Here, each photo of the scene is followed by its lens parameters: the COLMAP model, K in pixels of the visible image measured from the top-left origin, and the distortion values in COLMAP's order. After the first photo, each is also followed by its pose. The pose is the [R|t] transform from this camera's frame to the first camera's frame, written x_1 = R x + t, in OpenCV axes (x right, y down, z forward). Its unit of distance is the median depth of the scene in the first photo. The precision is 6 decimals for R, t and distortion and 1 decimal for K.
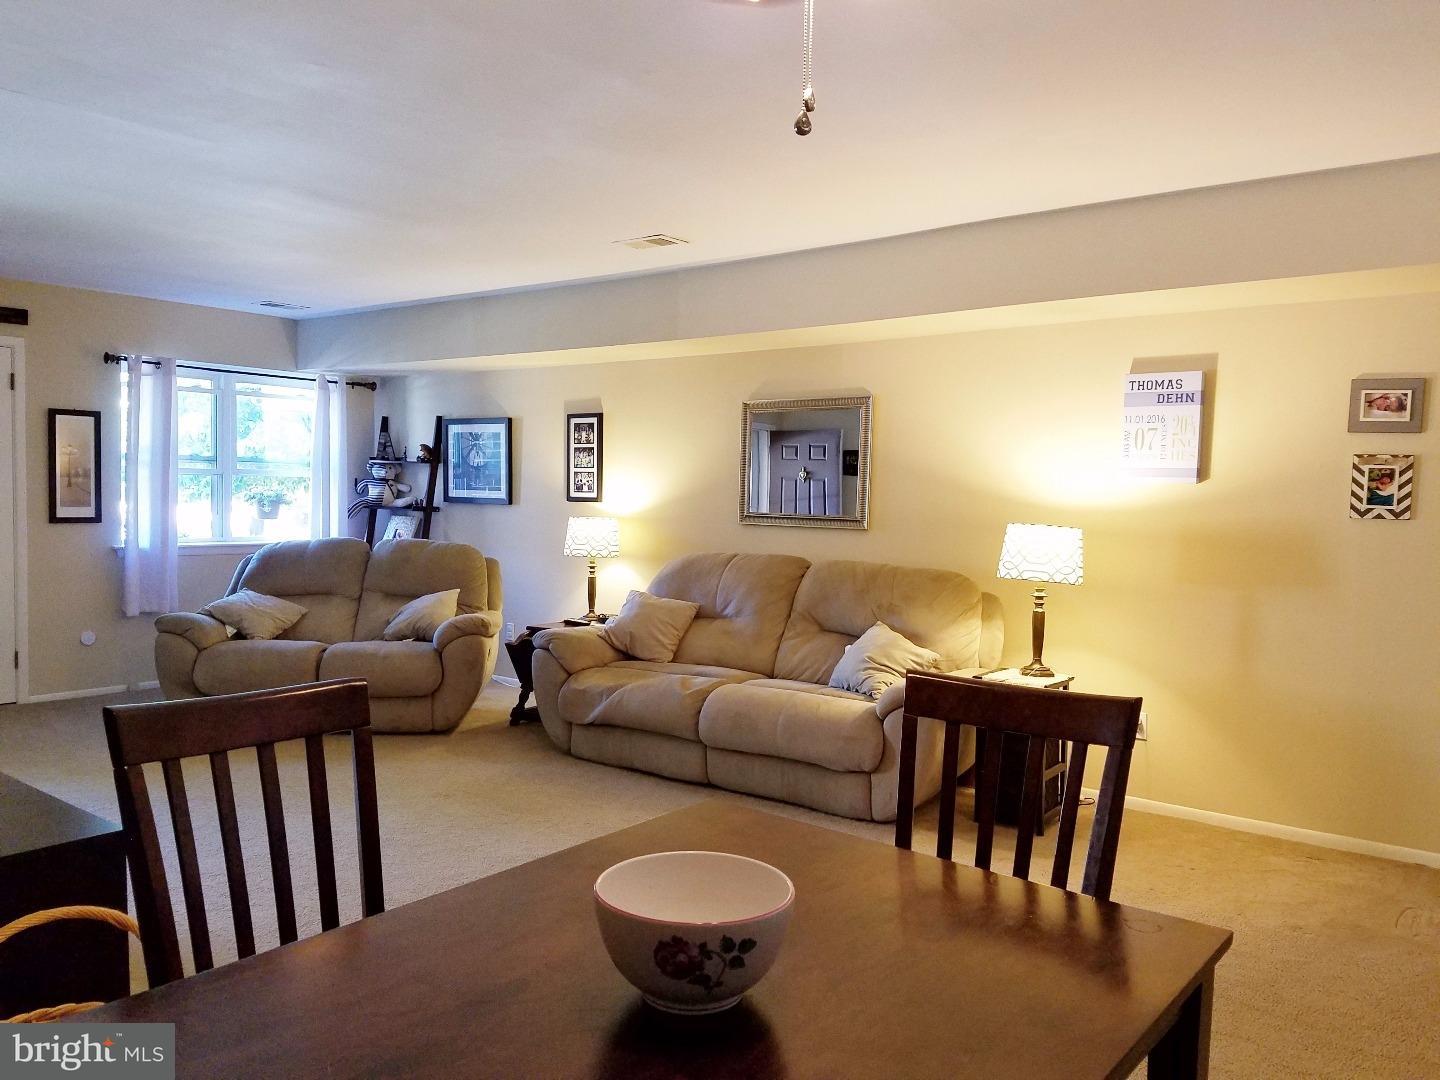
lens RADIAL K [[1121.9, 0, 722.5], [0, 1121.9, 543.4], [0, 0, 1]] dist [0.082367, -0.066970]
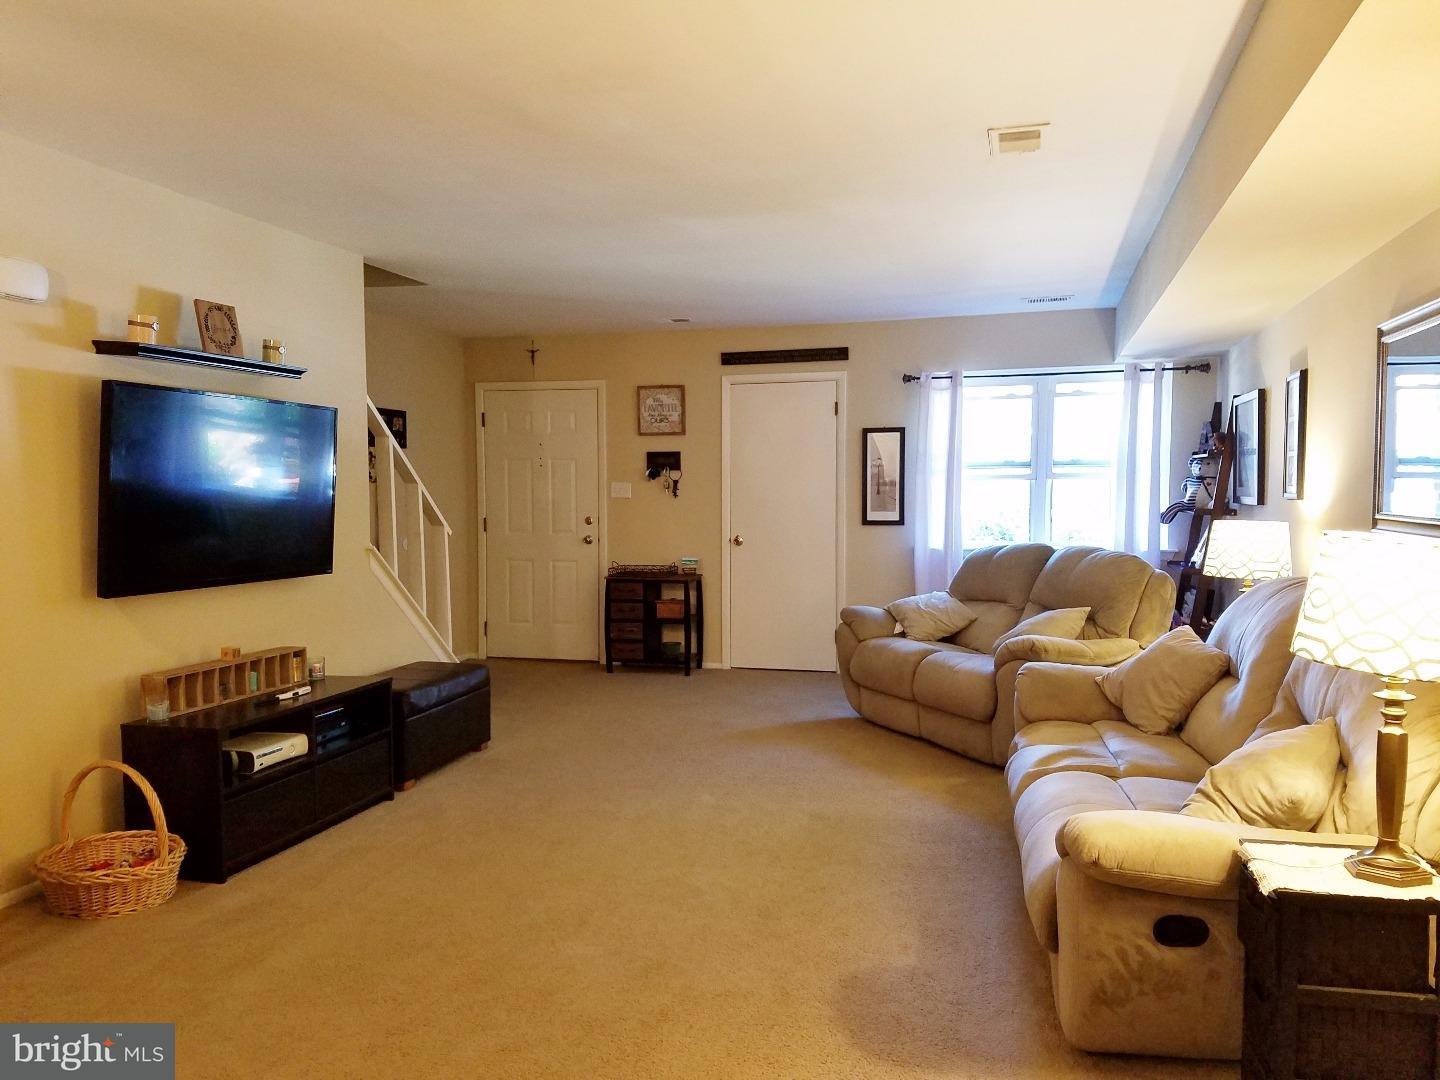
lens RADIAL K [[1121.9, 0, 730.6], [0, 1121.9, 540.7], [0, 0, 1]] dist [0.082367, -0.066970]
pose [[0.345650, 0.018022, -0.938191, 0.445610], [-0.034117, 0.999396, 0.006628, -0.004704], [0.937743, 0.029717, 0.346056, 0.465938]]
